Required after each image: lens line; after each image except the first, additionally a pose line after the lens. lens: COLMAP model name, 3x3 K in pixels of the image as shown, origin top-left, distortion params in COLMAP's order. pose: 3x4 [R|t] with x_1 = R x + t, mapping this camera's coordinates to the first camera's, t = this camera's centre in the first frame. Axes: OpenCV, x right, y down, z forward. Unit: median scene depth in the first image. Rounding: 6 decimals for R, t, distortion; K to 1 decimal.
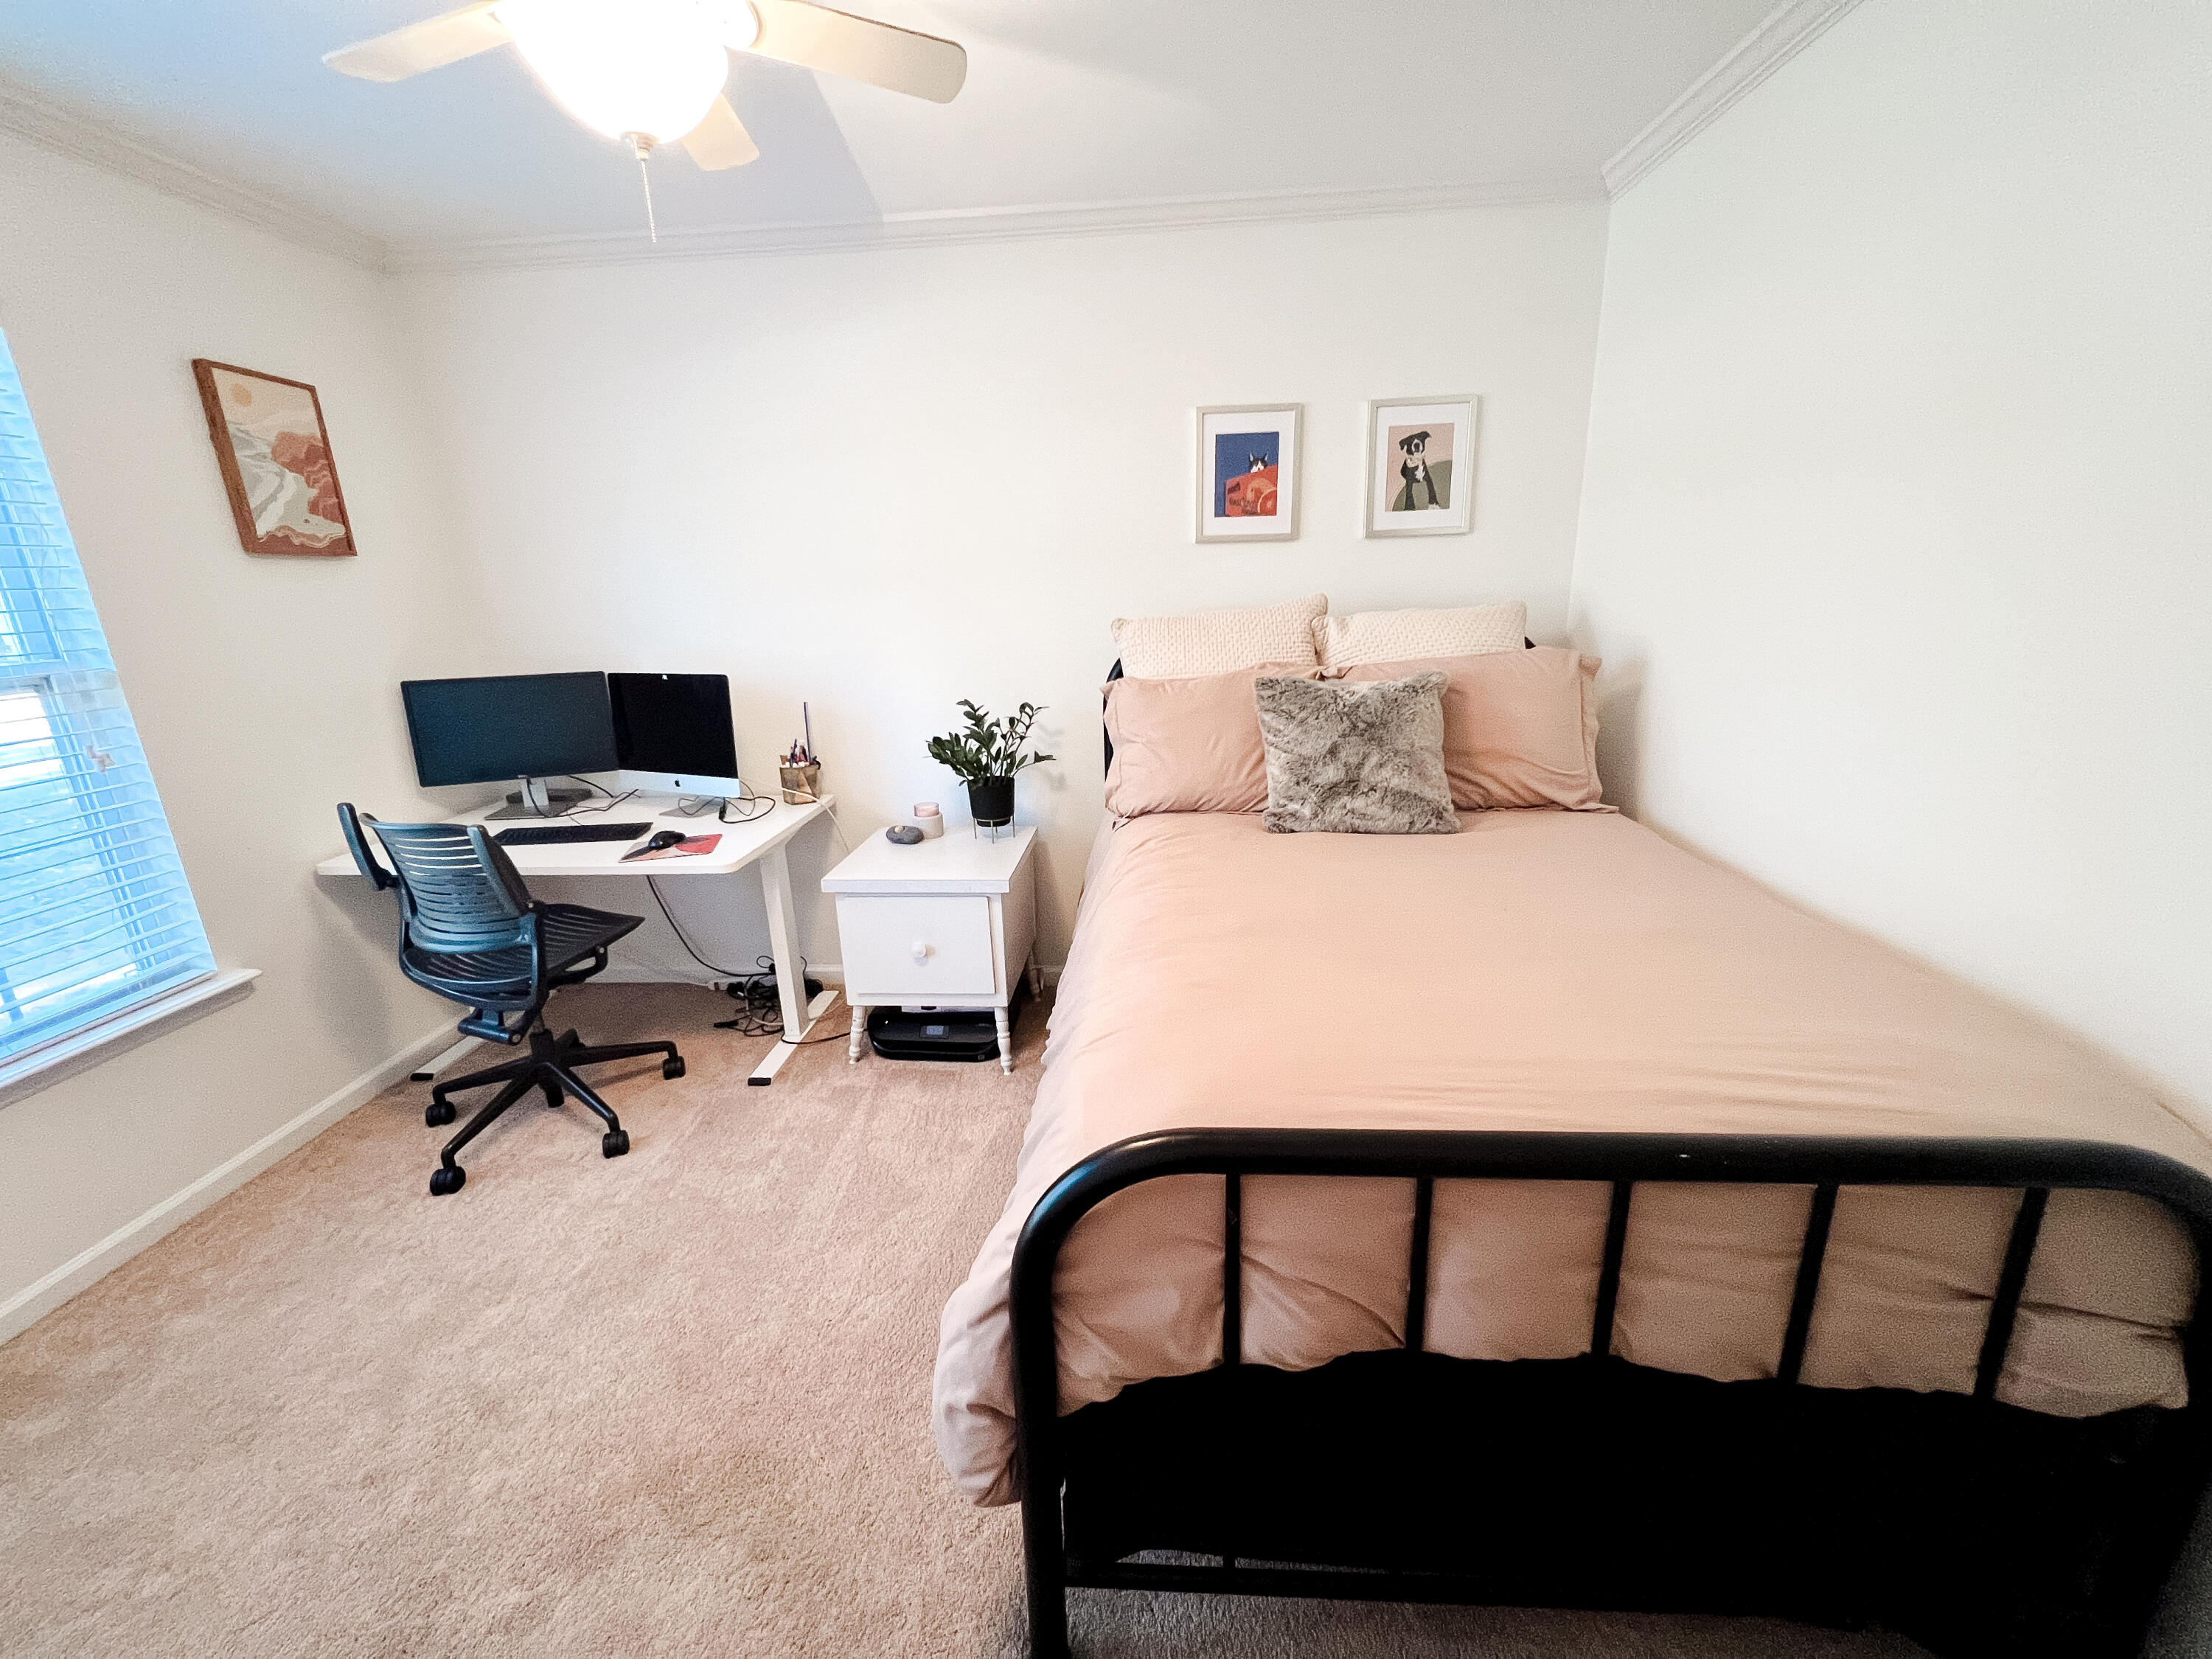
lens RADIAL K [[881.8, 0, 1106.2], [0, 881.8, 822.0], [0, 0, 1]] dist [0.000949, -0.000130]
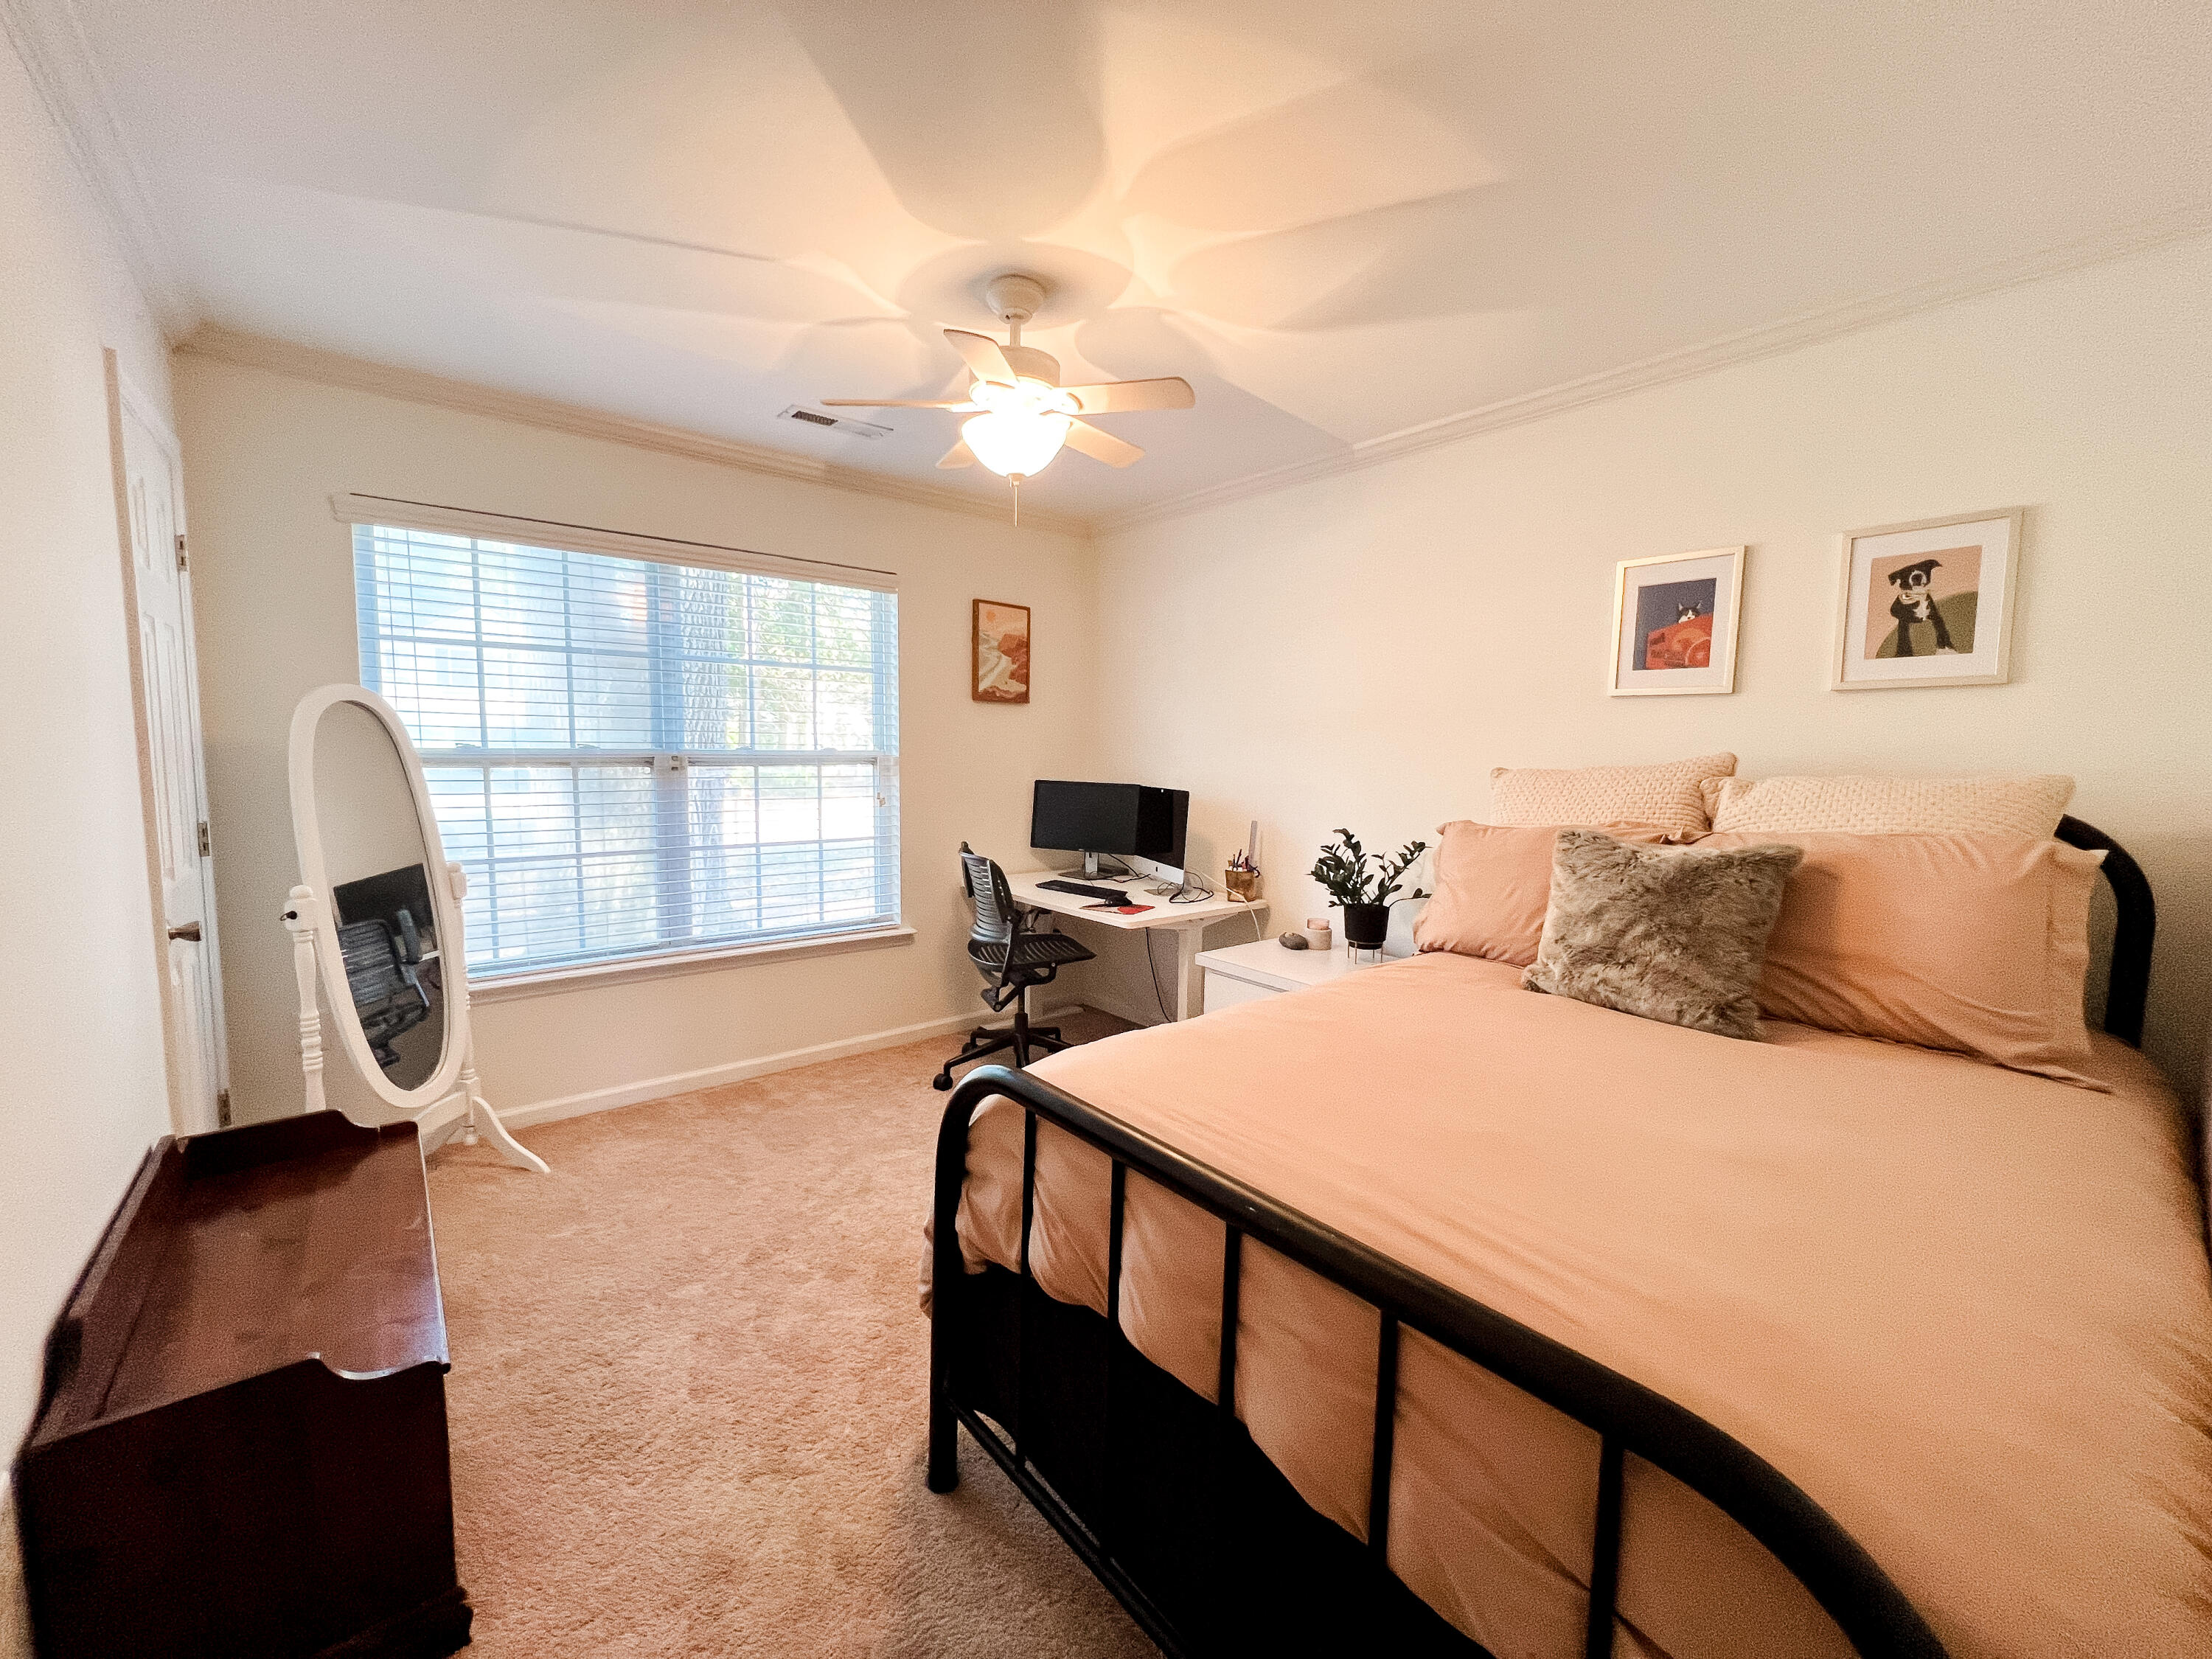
lens RADIAL K [[881.8, 0, 1106.2], [0, 881.8, 822.0], [0, 0, 1]] dist [0.000949, -0.000130]
pose [[0.691636, 0.102689, -0.714909, 0.469480], [-0.229117, 0.969910, -0.082341, 0.016834], [0.684942, 0.220747, 0.694352, 0.004871]]
